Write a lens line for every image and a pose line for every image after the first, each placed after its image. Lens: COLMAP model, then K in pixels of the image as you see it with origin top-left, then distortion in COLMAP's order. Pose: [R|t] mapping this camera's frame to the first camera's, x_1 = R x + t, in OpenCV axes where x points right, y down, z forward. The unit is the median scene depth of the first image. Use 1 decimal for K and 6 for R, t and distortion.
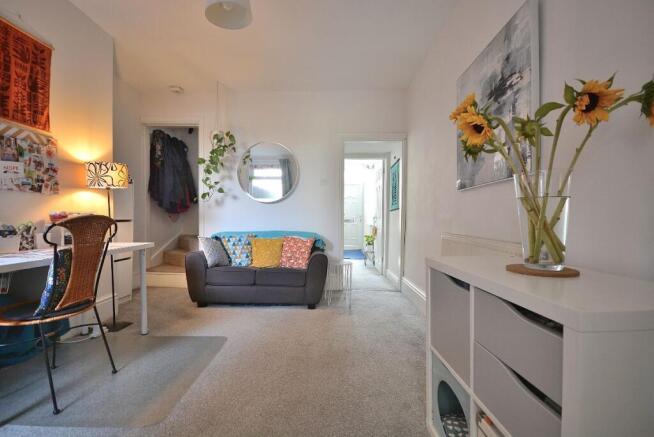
lens RADIAL K [[291.2, 0, 326.9], [0, 291.2, 219.8], [0, 0, 1]] dist [0.005134, -0.008190]
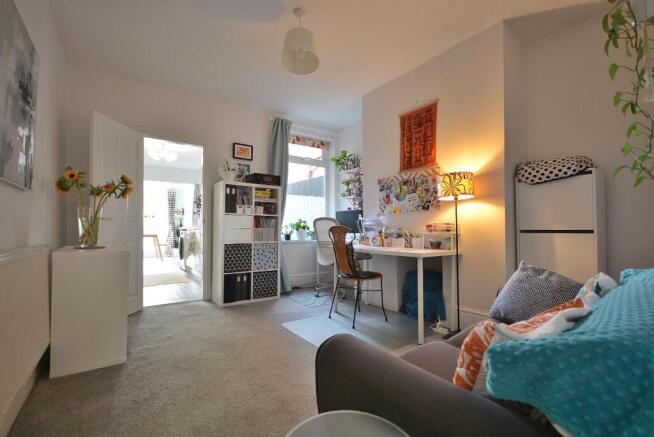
lens RADIAL K [[291.2, 0, 329.6], [0, 291.2, 221.8], [0, 0, 1]] dist [0.005134, -0.008190]
pose [[-0.800201, -0.014868, -0.599548, 0.261695], [-0.003396, 0.999789, -0.020262, -0.005899], [0.599722, -0.014178, -0.800082, 1.879172]]
